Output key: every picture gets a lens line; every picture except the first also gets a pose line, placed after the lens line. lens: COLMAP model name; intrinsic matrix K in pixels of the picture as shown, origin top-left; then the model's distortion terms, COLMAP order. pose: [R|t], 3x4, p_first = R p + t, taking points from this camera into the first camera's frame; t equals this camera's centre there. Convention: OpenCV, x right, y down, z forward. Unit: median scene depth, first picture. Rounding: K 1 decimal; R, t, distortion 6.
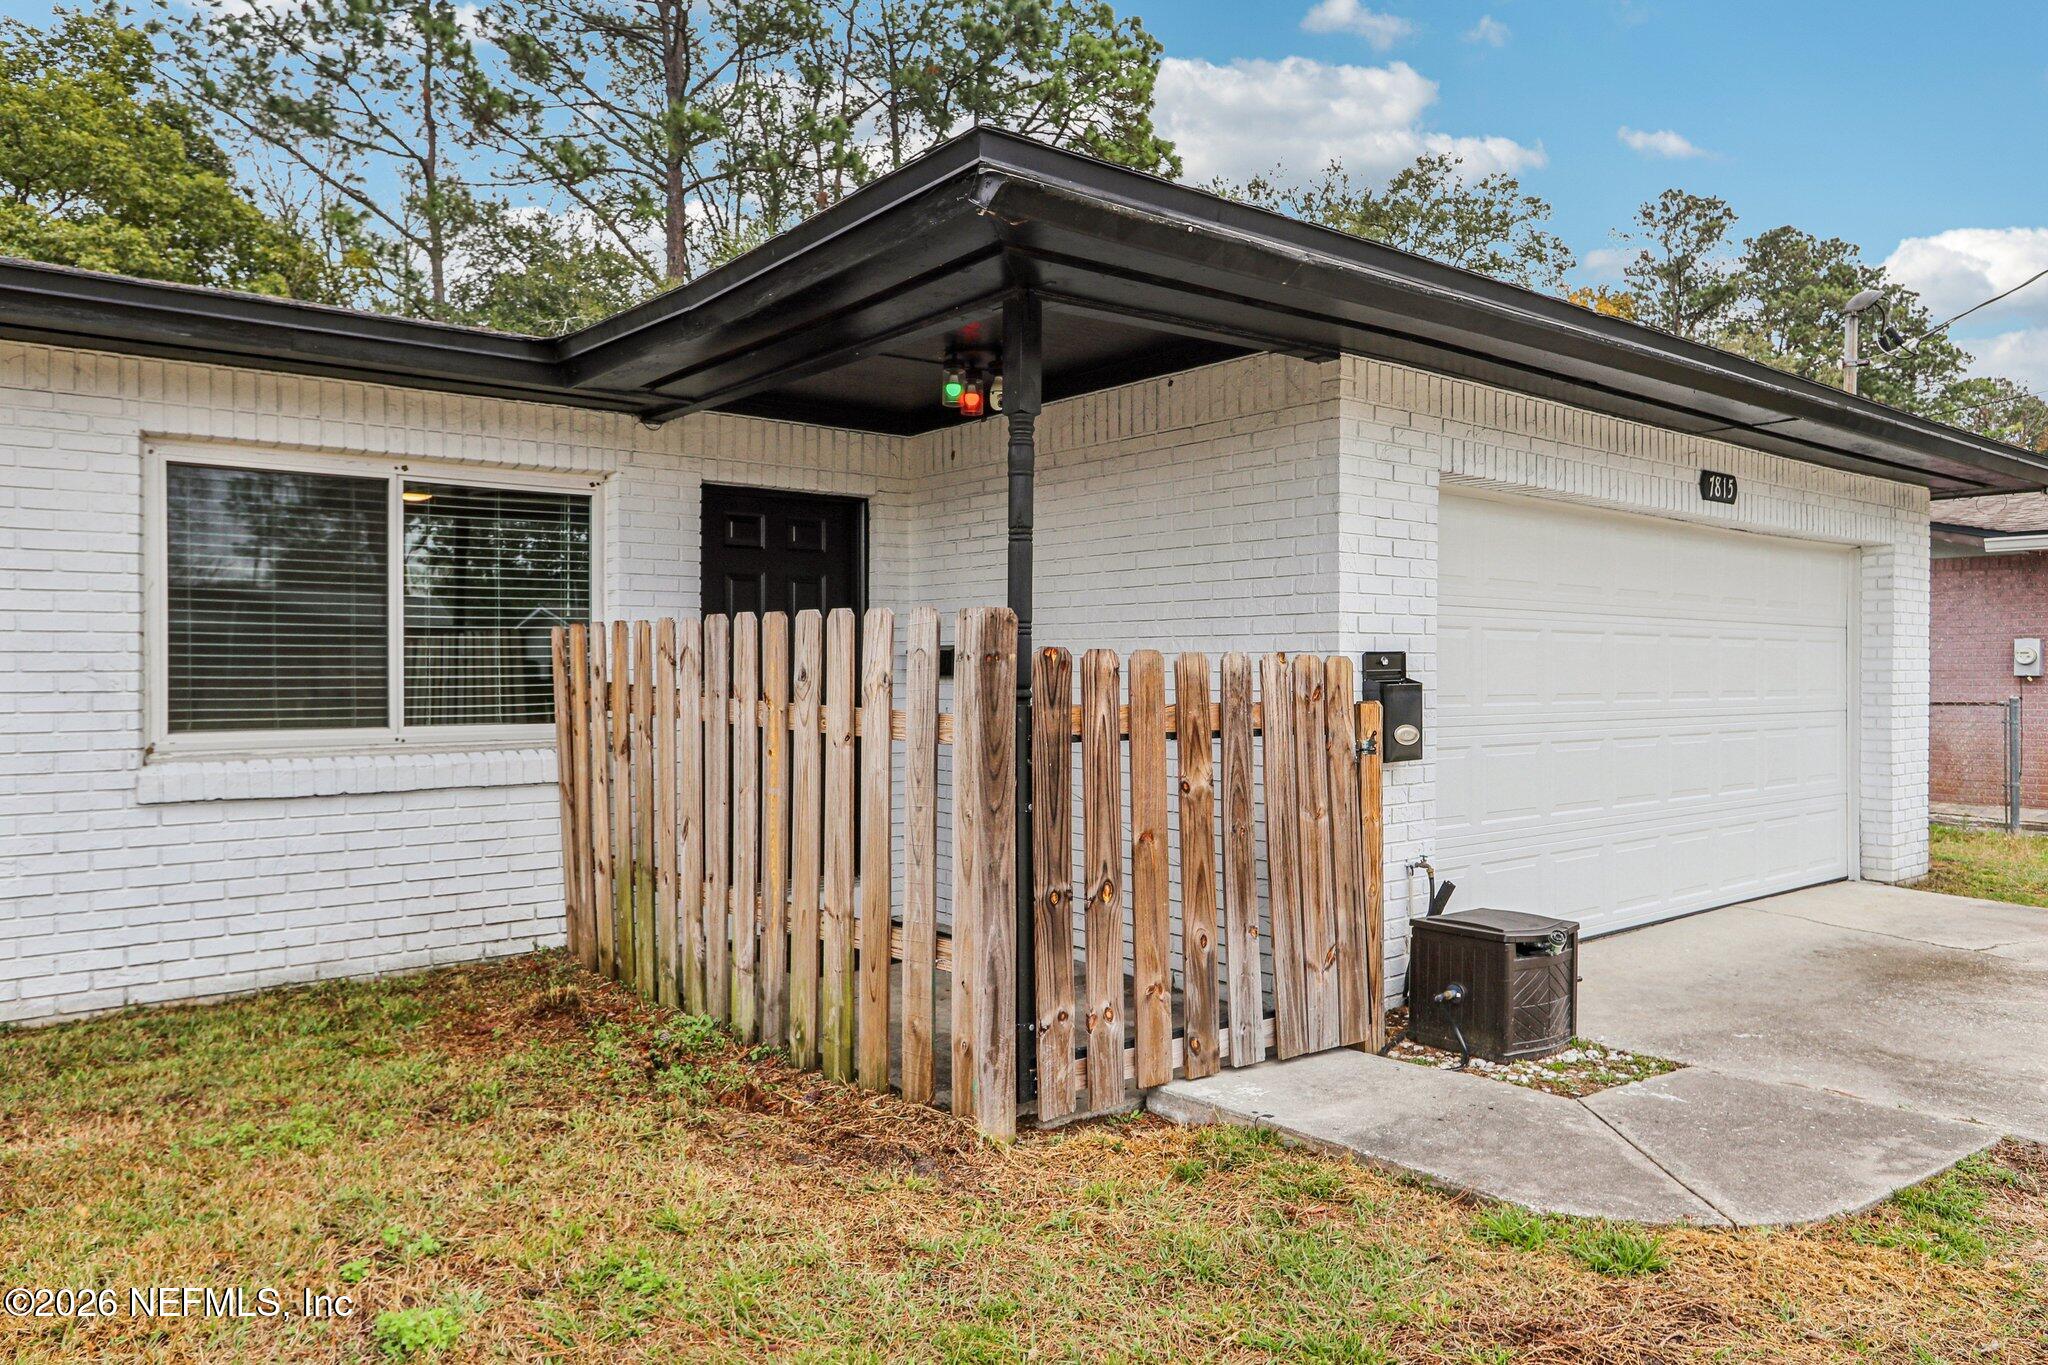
lens RADIAL K [[1328.9, 0, 1024.0], [0, 1328.9, 682.5], [0, 0, 1]] dist [-0.024659, -0.000679]
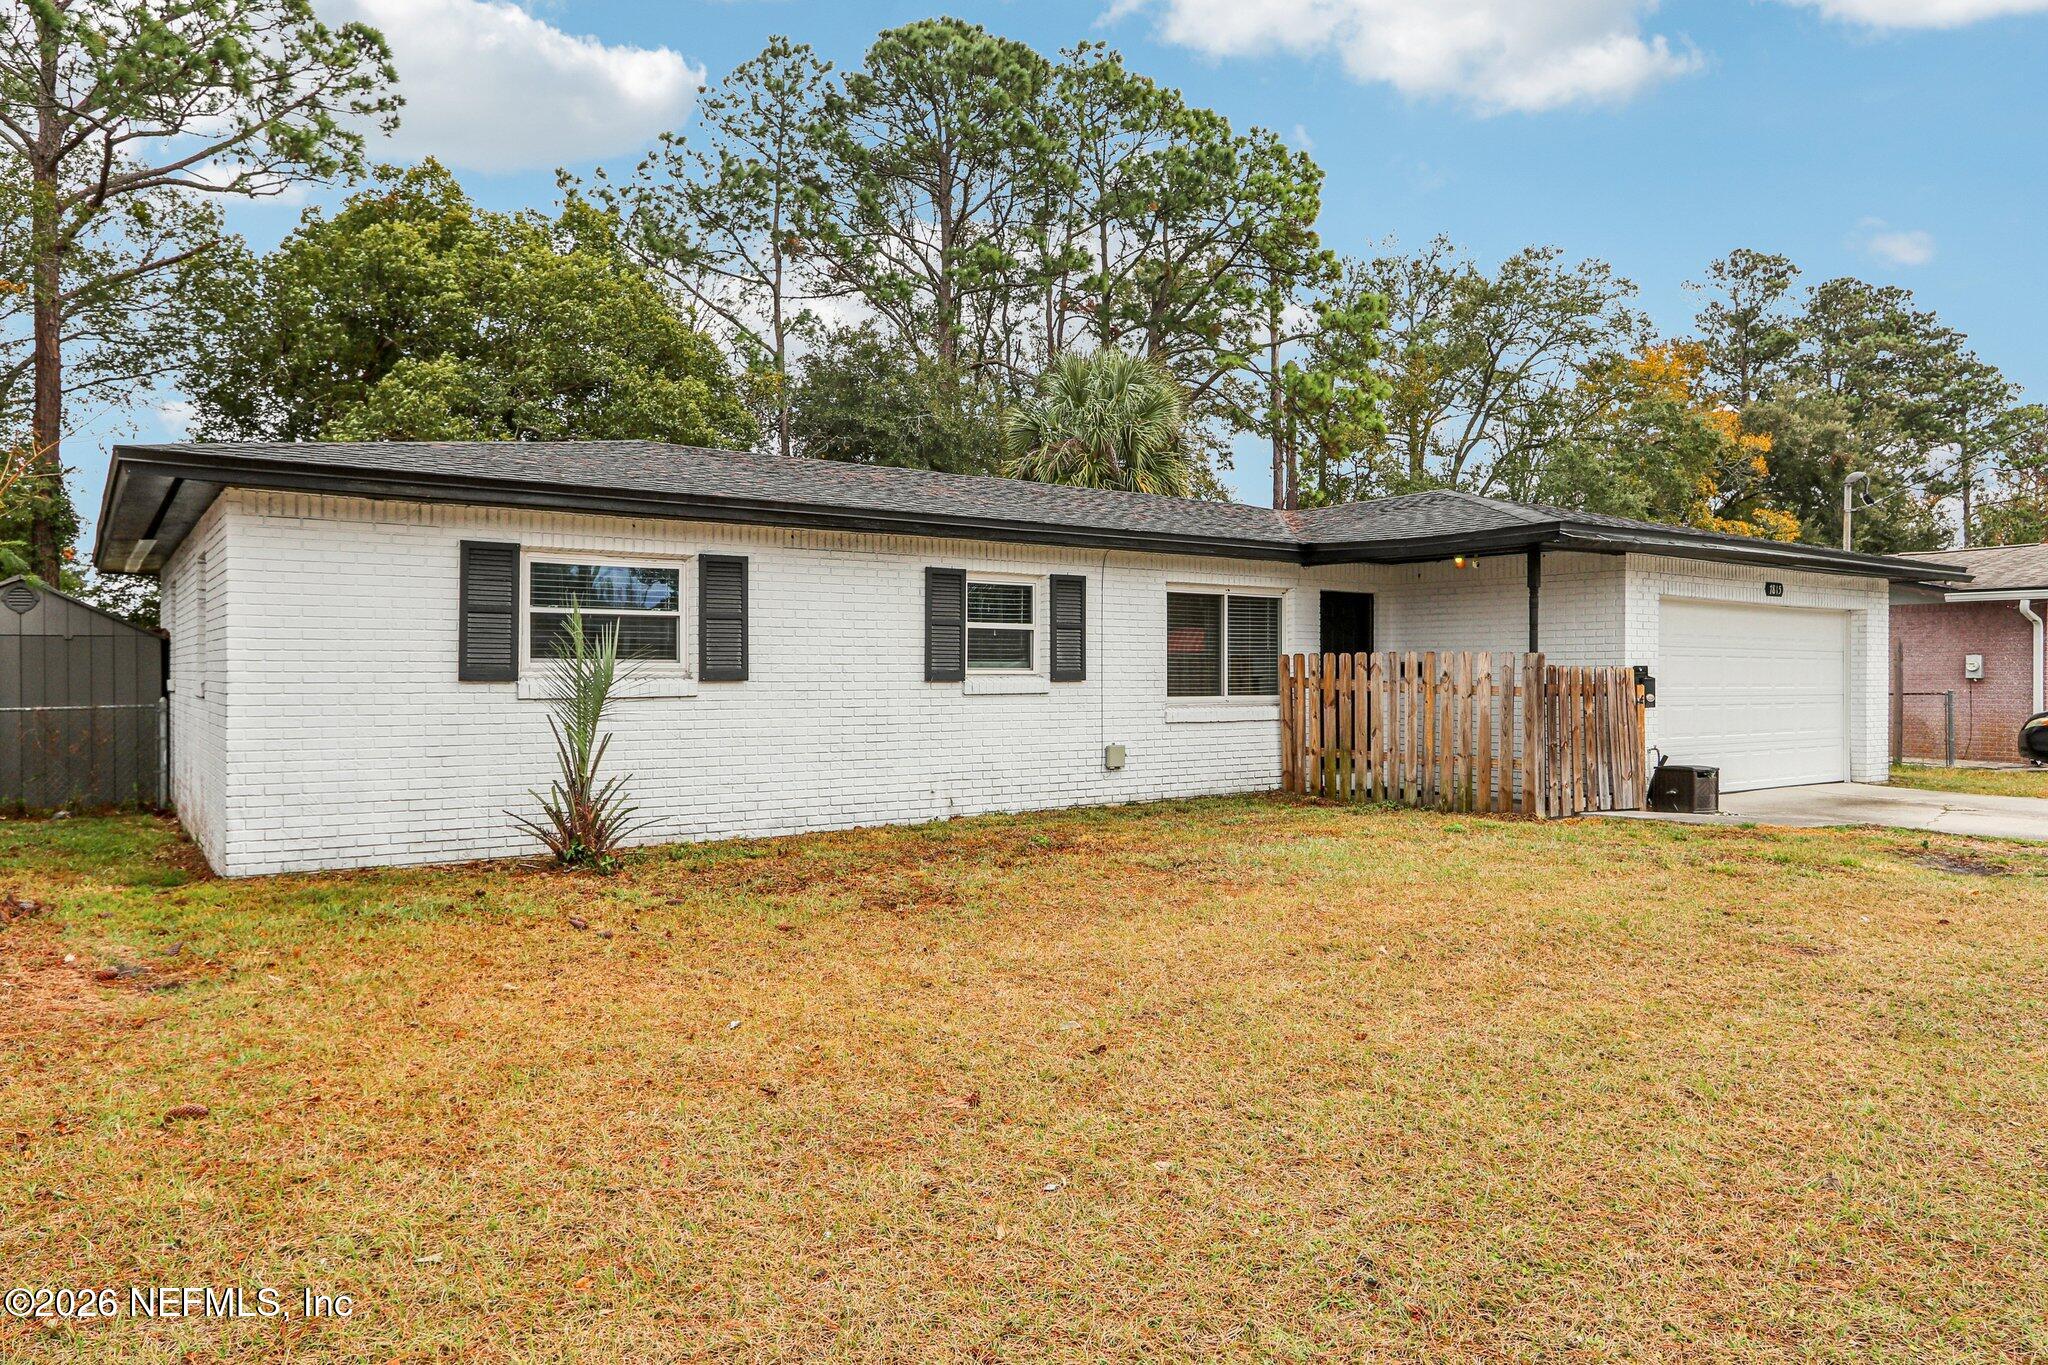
lens RADIAL K [[1341.4, 0, 1024.0], [0, 1341.4, 682.5], [0, 0, 1]] dist [-0.000575, 0.000704]
pose [[0.999525, 0.002101, -0.030734, -0.664011], [-0.002233, 0.999988, -0.004248, 0.018160], [0.030725, 0.004314, 0.999519, -1.291238]]
